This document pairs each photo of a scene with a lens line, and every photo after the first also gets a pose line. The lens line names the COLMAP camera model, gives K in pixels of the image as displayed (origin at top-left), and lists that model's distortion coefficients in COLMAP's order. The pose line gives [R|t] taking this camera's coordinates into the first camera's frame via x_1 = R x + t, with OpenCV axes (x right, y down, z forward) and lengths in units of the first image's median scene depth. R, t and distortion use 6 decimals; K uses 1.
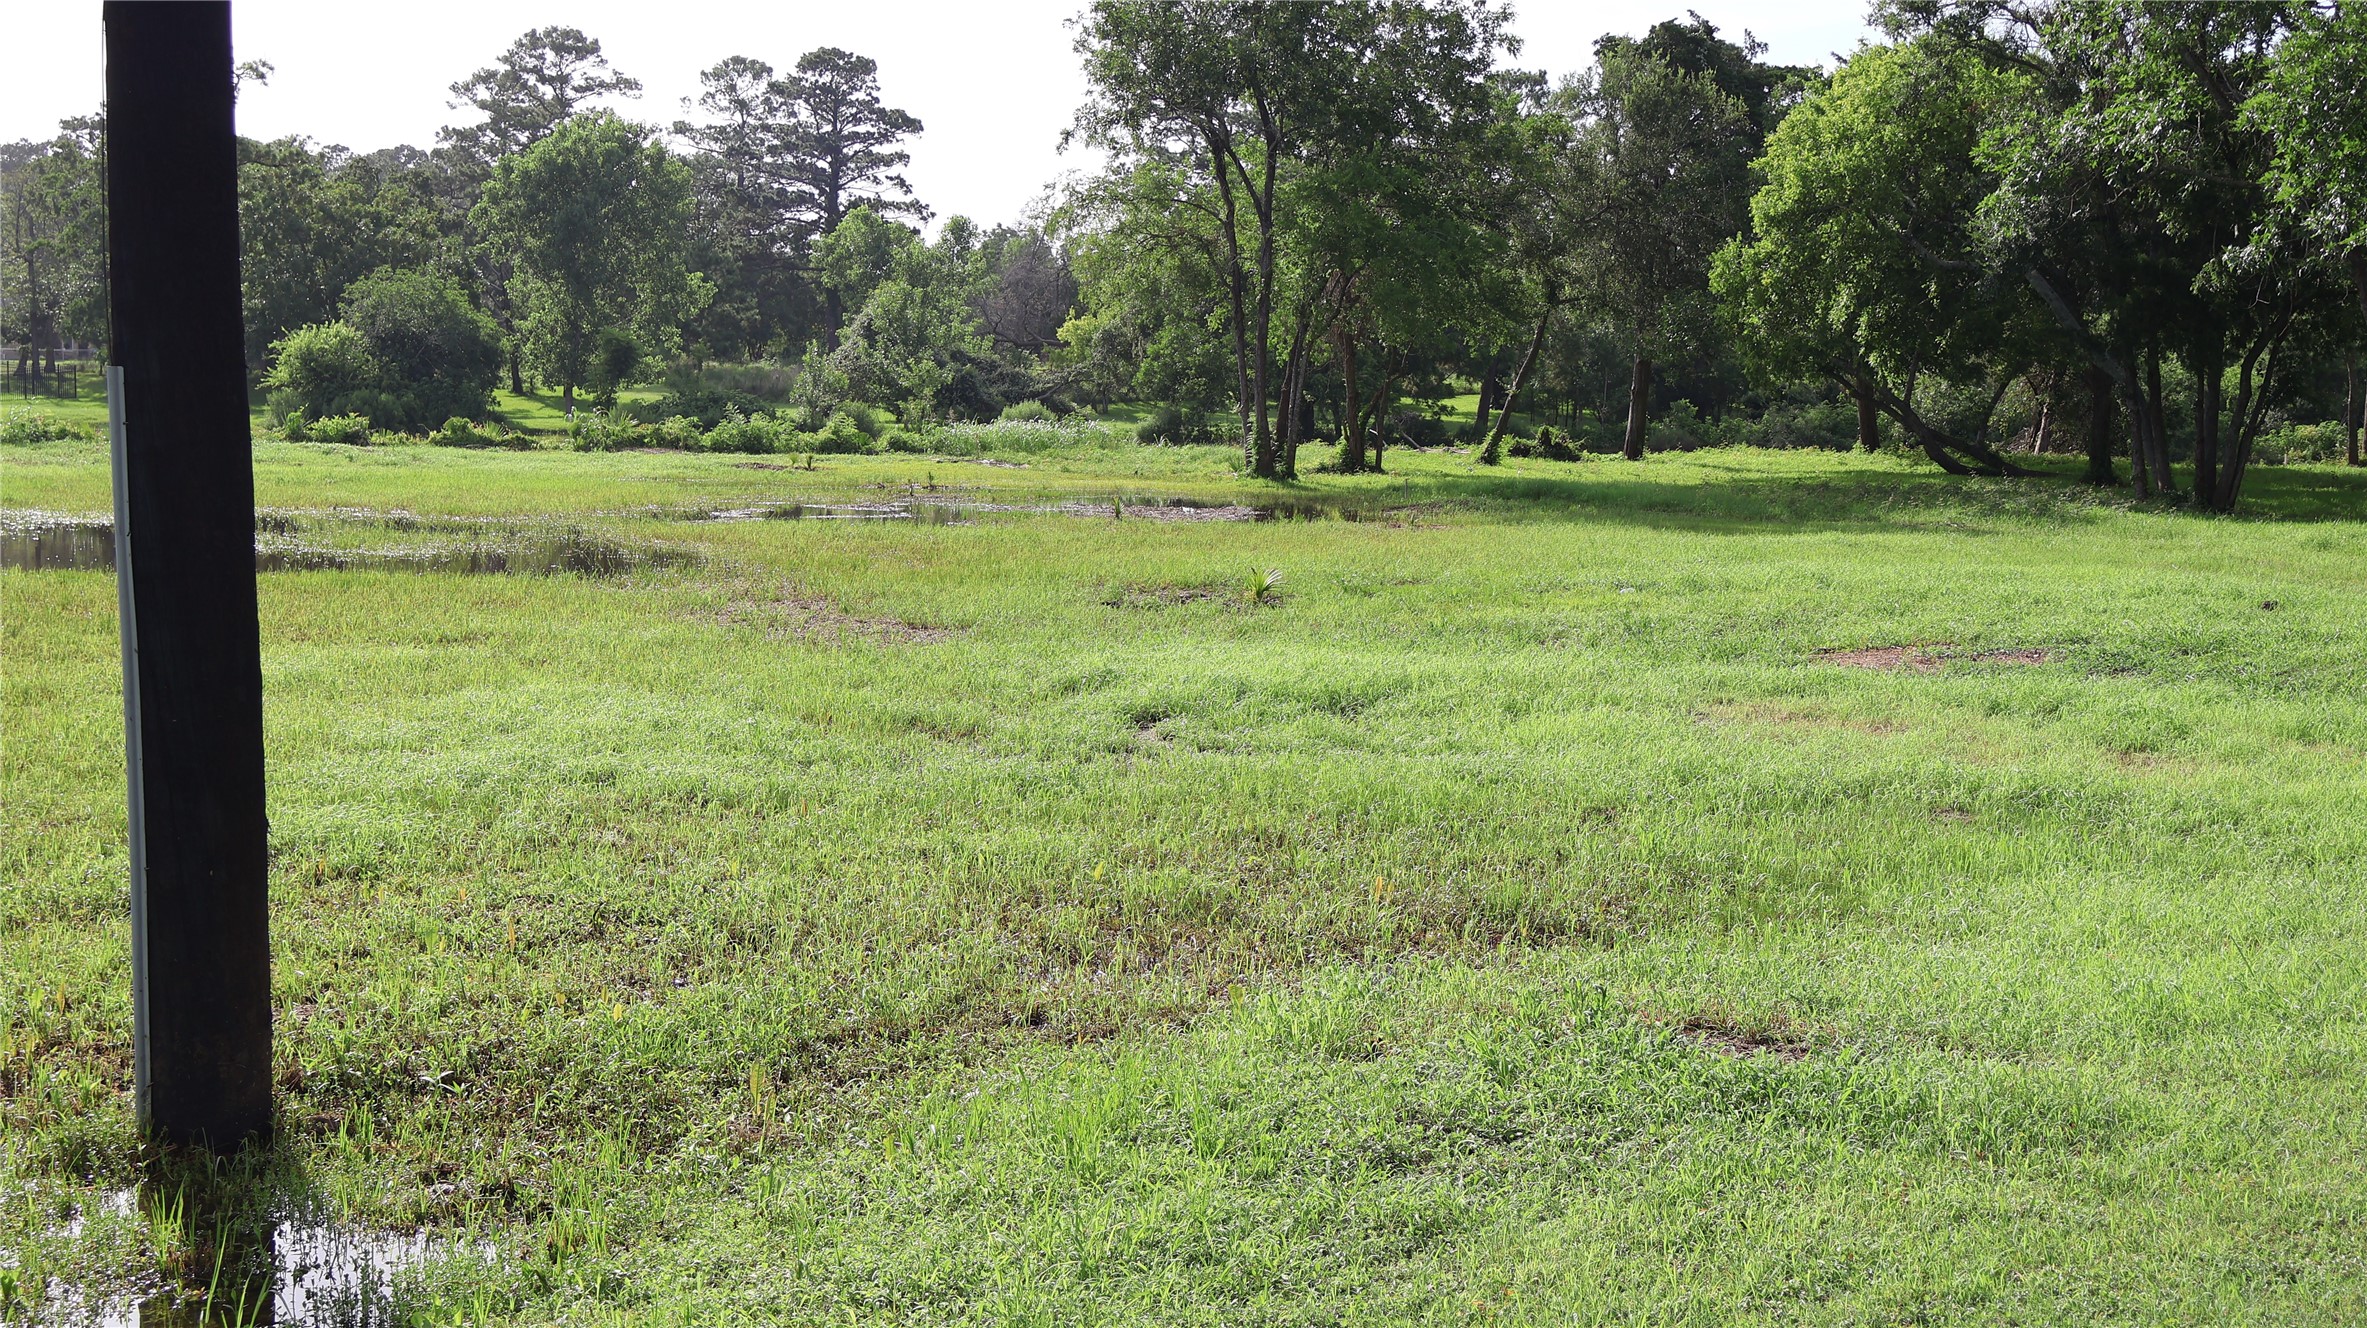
lens RADIAL K [[2648.7, 0, 1191.2], [0, 2648.7, 674.0], [0, 0, 1]] dist [-0.019415, 0.000000]
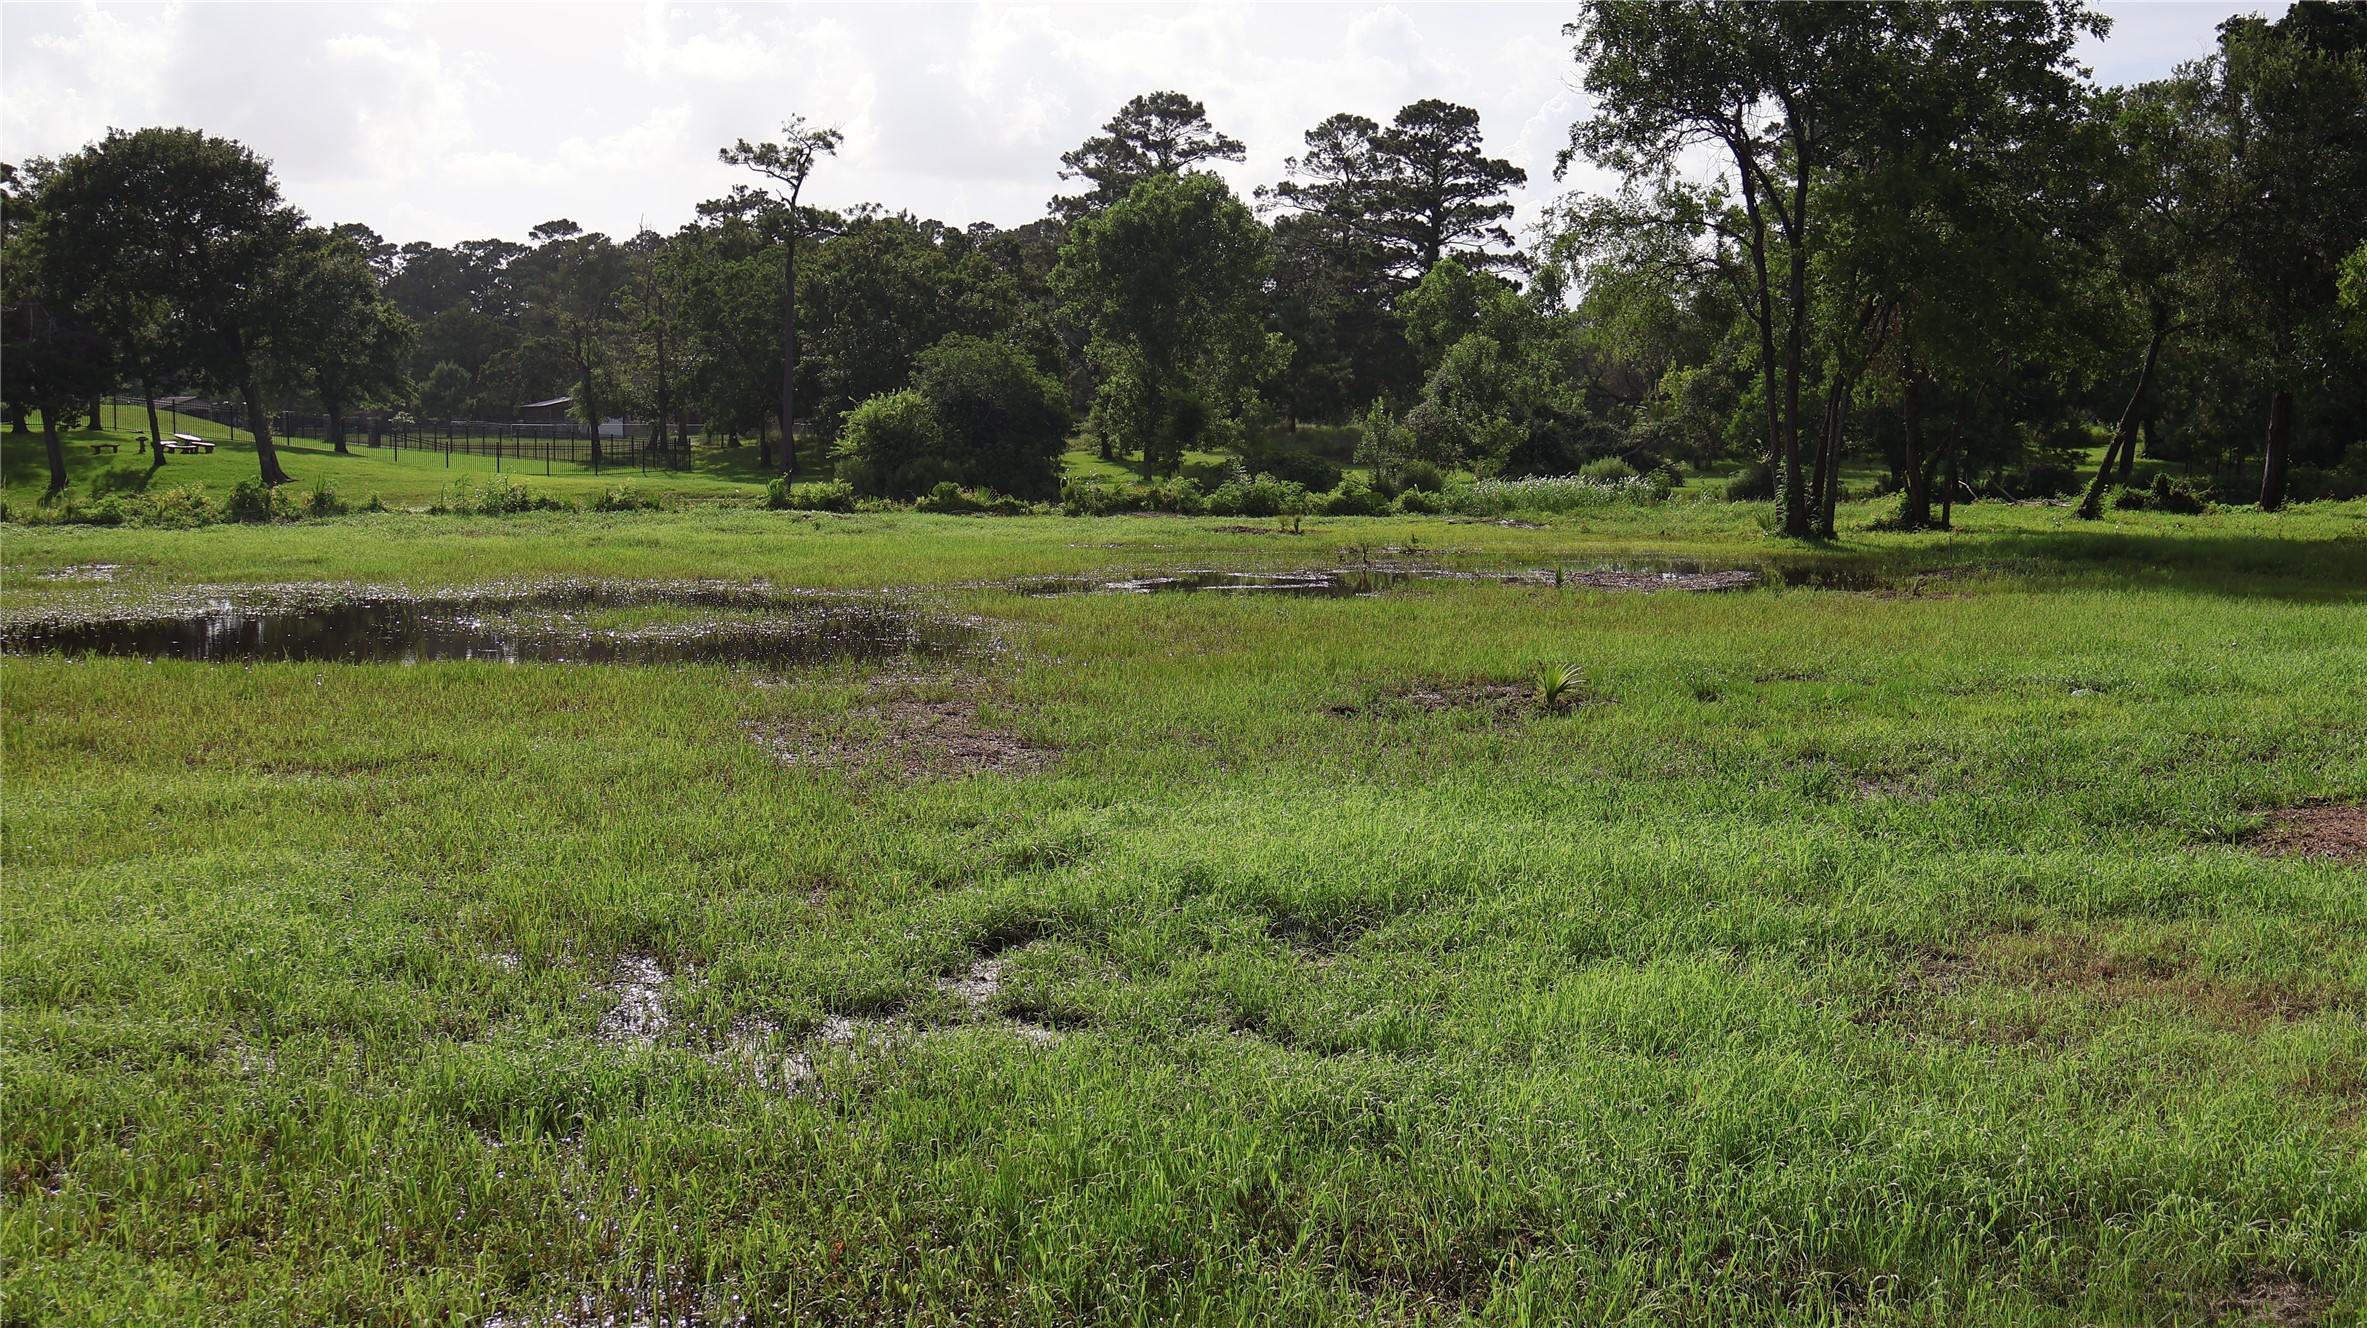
lens RADIAL K [[2648.7, 0, 1186.7], [0, 2648.7, 660.3], [0, 0, 1]] dist [-0.019415, 0.000000]
pose [[0.969198, 0.001166, -0.246279, 0.039200], [-0.008170, 0.999591, -0.027419, -0.007002], [0.246146, 0.028586, 0.968811, 0.093662]]
